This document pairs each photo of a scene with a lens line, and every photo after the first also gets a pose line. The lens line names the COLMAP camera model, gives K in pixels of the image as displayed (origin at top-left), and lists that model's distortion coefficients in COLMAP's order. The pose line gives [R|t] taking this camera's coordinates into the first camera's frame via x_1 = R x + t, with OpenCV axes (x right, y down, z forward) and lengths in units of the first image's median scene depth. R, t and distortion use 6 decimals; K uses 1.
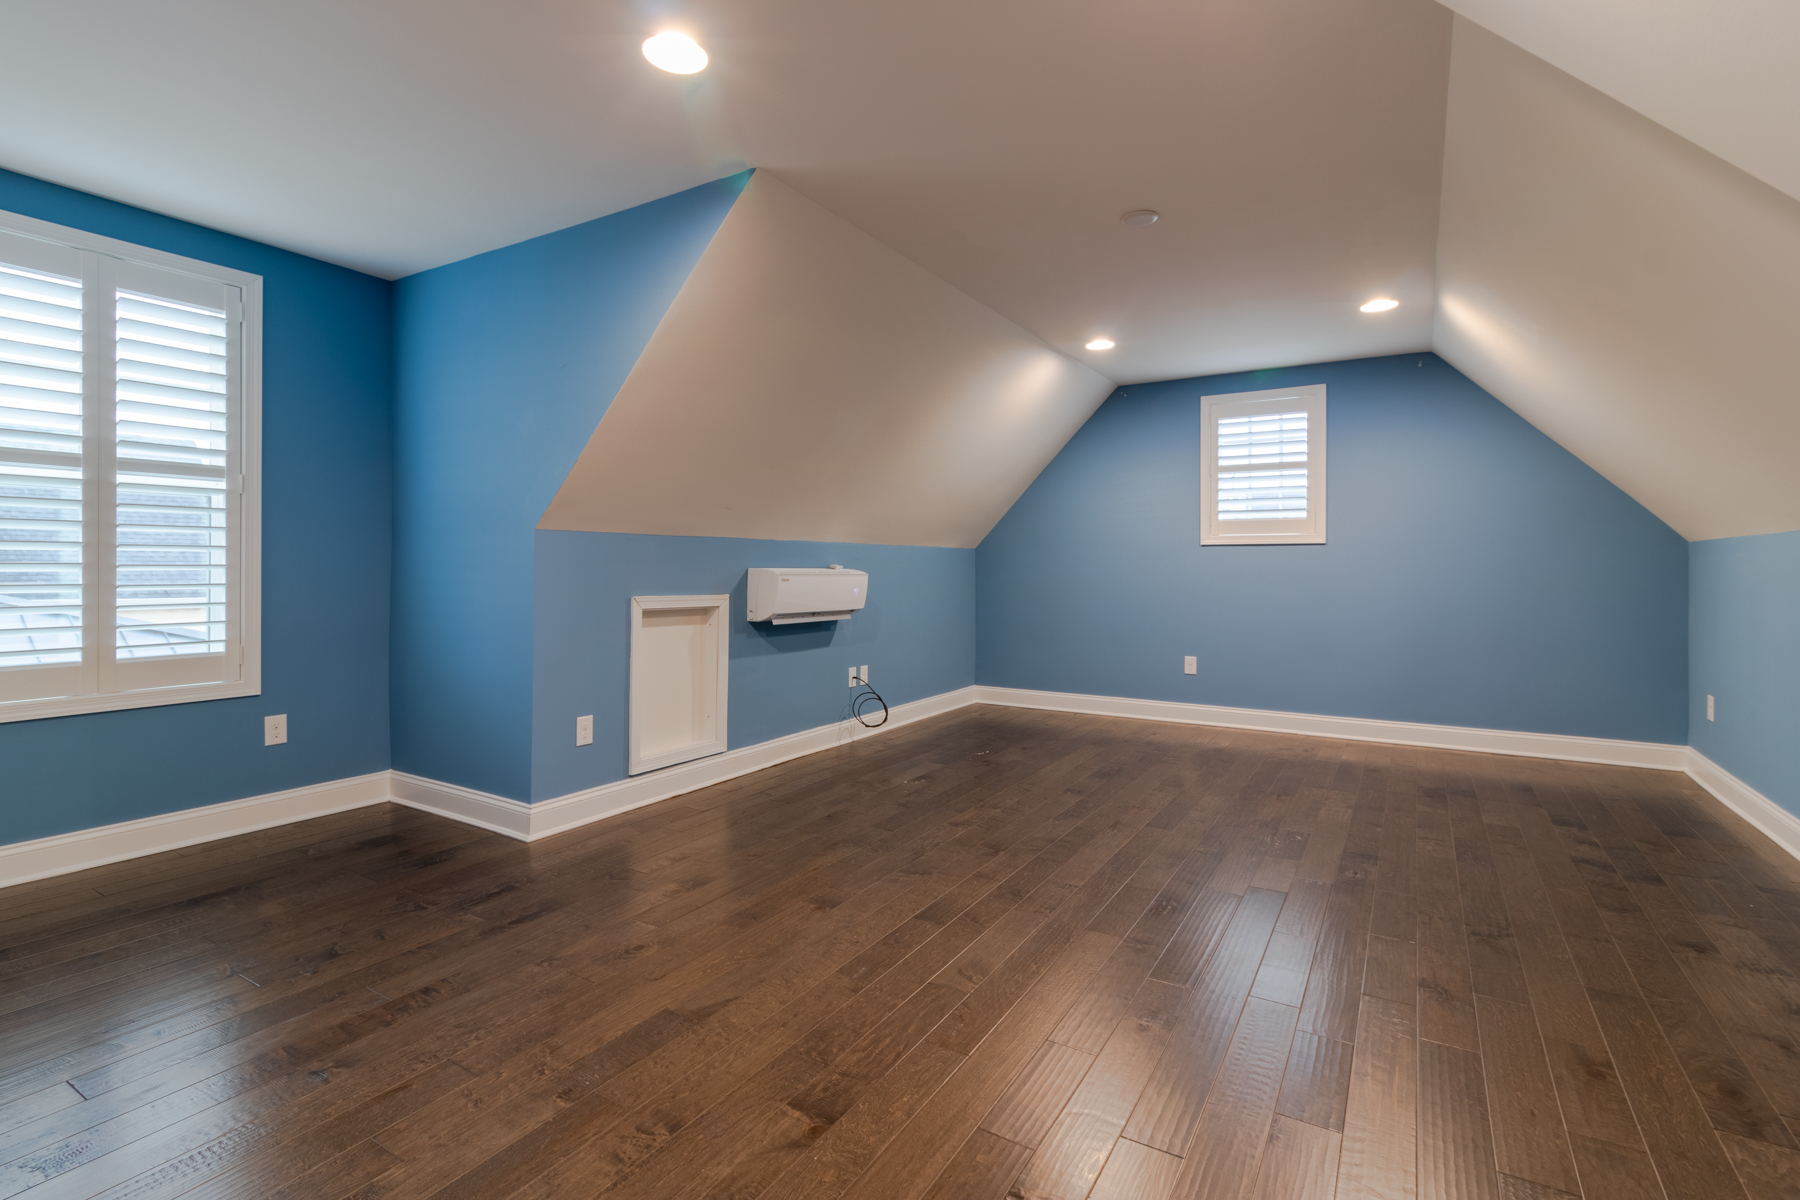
lens RADIAL K [[832.0, 0, 911.0], [0, 832.0, 582.6], [0, 0, 1]] dist [0.001790, -0.000100]
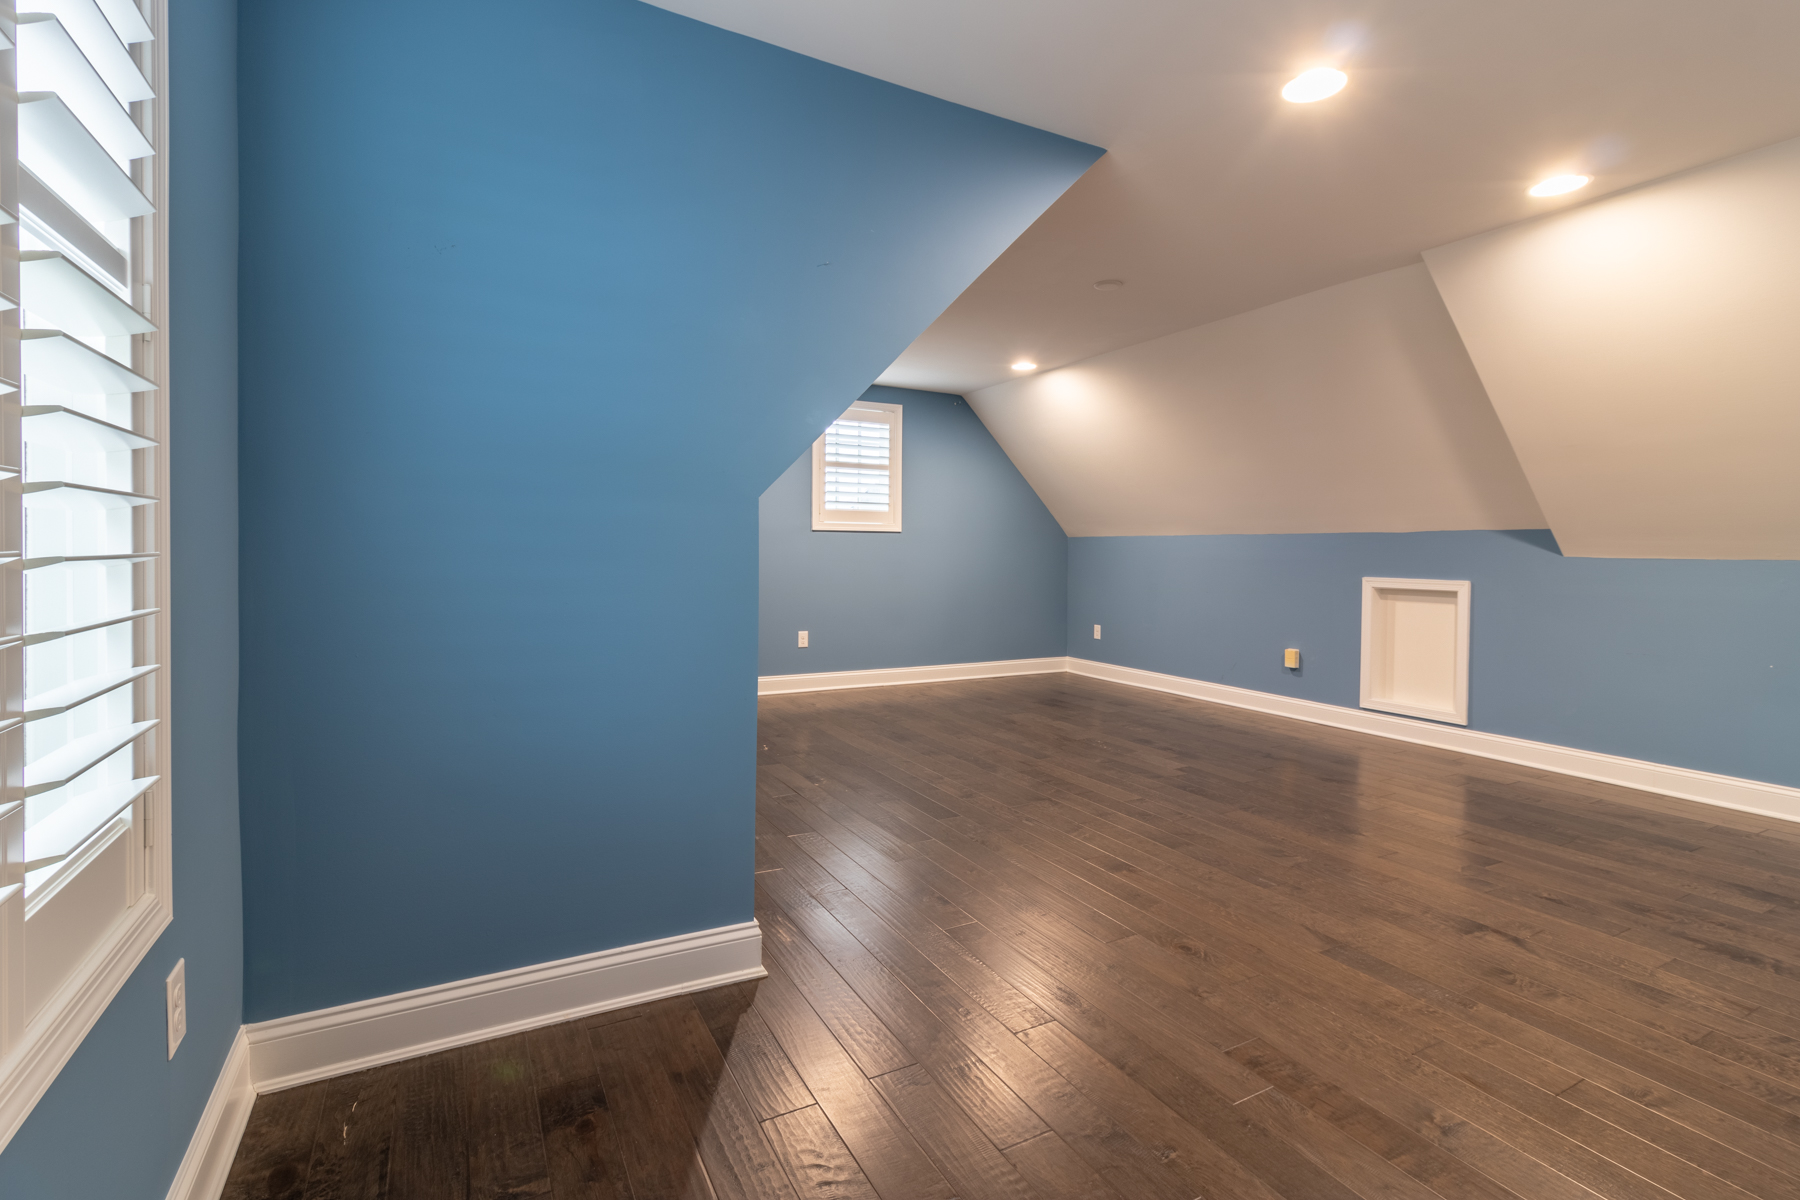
lens RADIAL K [[832.0, 0, 905.2], [0, 832.0, 588.8], [0, 0, 1]] dist [0.001790, -0.000100]
pose [[0.507659, -0.038725, 0.860688, -1.454398], [0.008973, 0.999173, 0.039663, -0.027275], [-0.861512, -0.012412, 0.507586, 0.873439]]
